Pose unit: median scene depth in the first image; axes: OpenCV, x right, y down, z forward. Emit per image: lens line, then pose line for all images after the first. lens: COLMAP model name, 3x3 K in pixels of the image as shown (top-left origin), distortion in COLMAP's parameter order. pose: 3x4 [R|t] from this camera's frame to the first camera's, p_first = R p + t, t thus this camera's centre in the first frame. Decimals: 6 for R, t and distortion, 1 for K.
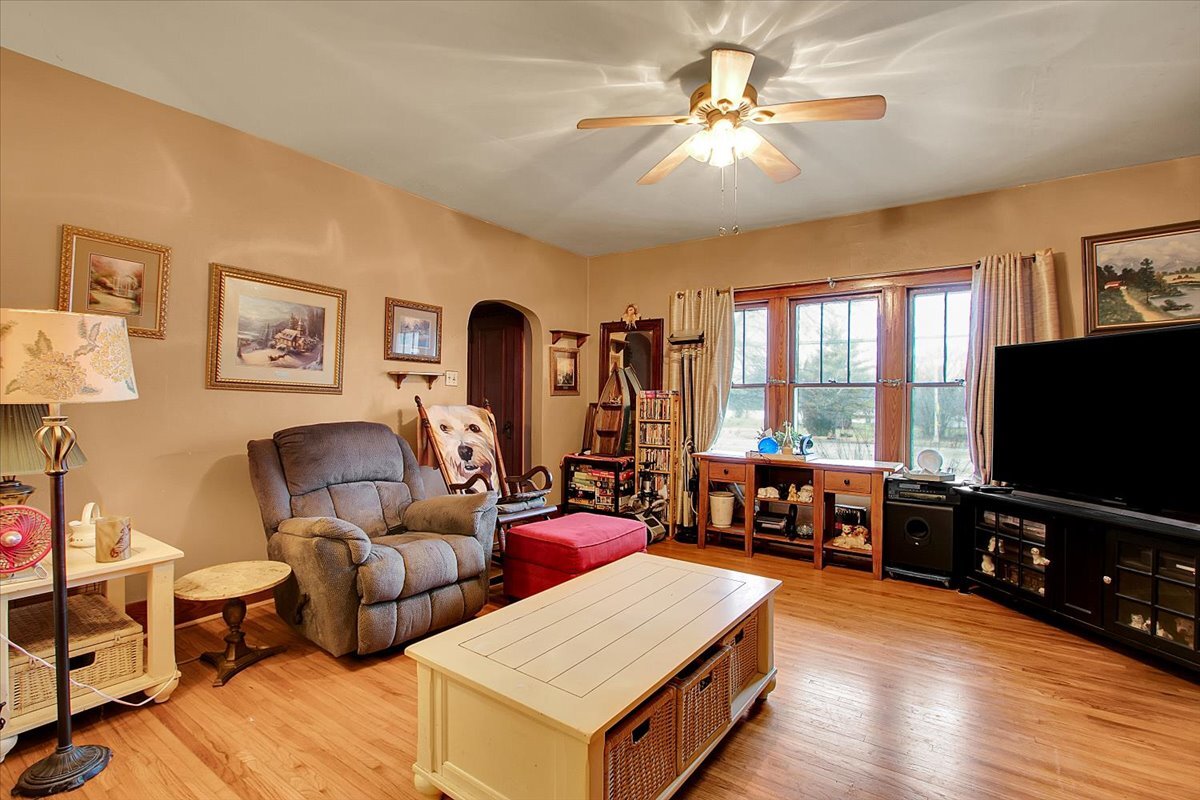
lens RADIAL K [[554.5, 0, 591.1], [0, 554.5, 400.5], [0, 0, 1]] dist [-0.014969, 0.000295]
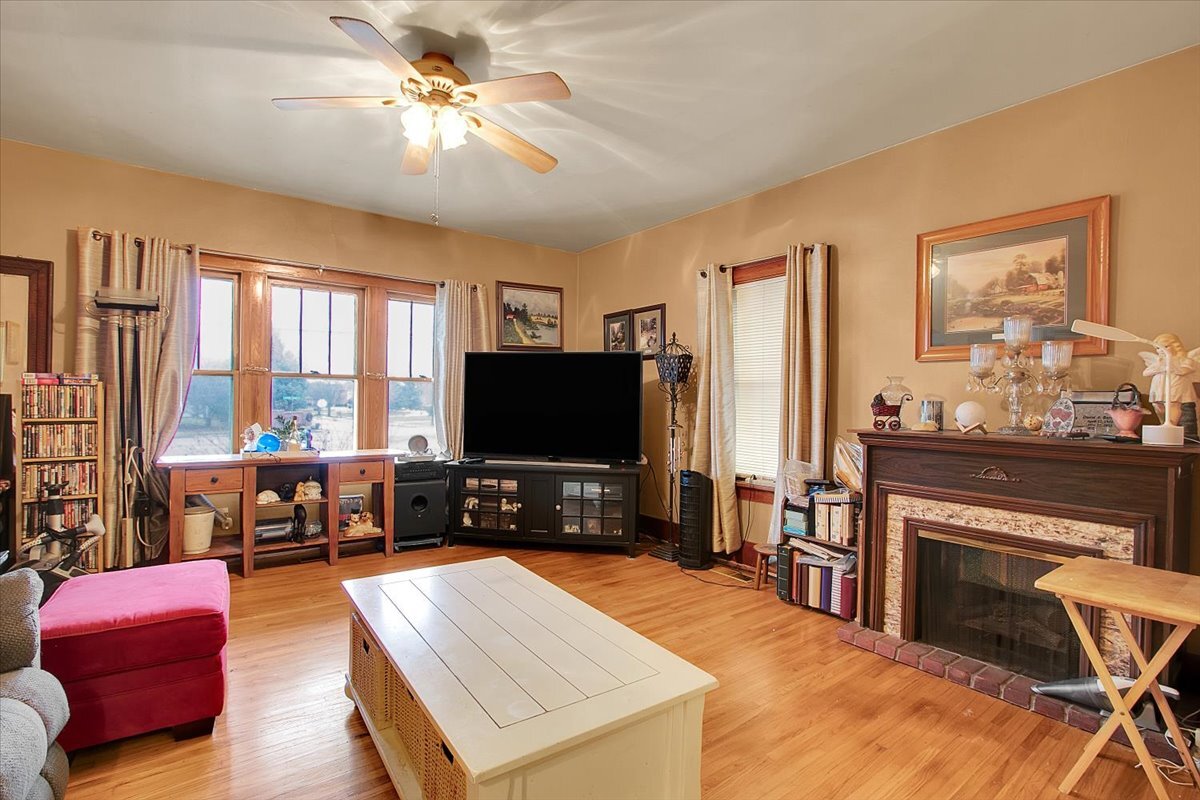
lens RADIAL K [[554.5, 0, 591.1], [0, 554.5, 400.5], [0, 0, 1]] dist [-0.014969, 0.000295]
pose [[0.323036, -0.007599, 0.946356, -0.370178], [-0.013312, 0.999832, 0.012572, -0.003540], [-0.946293, -0.016659, 0.322880, 0.263543]]
